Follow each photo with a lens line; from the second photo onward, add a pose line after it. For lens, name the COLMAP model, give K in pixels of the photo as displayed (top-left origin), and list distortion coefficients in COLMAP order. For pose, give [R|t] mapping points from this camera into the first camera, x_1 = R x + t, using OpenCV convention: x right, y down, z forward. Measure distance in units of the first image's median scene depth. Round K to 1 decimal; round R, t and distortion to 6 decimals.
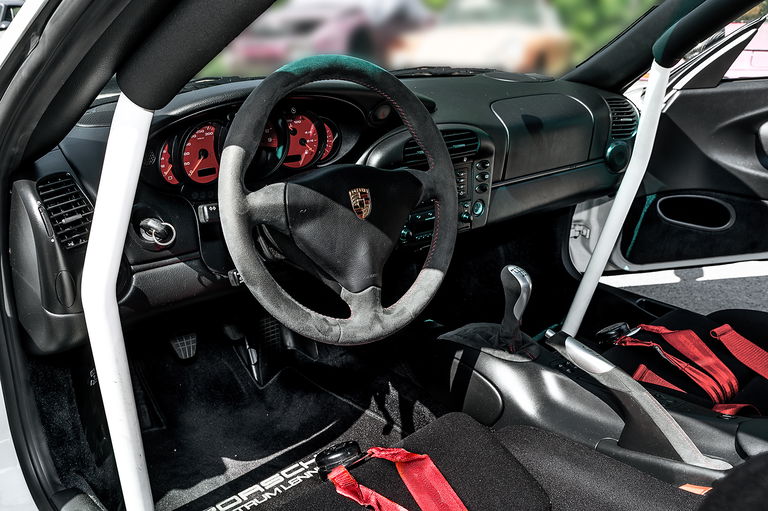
lens RADIAL K [[710.7, 0, 384.0], [0, 710.7, 255.5], [0, 0, 1]] dist [-0.003106, -0.005281]
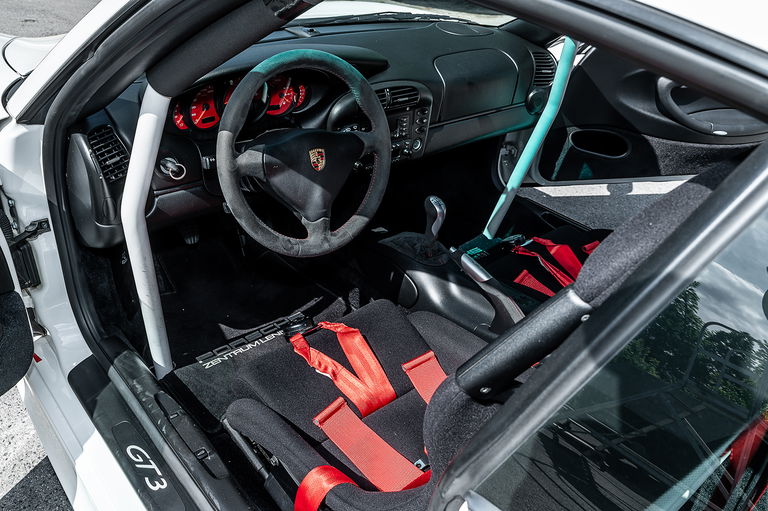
lens RADIAL K [[643.1, 0, 382.9], [0, 643.1, 254.9], [0, 0, 1]] dist [-0.010657, -0.002994]
pose [[0.997929, 0.057128, 0.029553, 0.065086], [-0.061964, 0.977089, 0.203612, -0.145367], [-0.017244, -0.205022, 0.978605, -0.273352]]
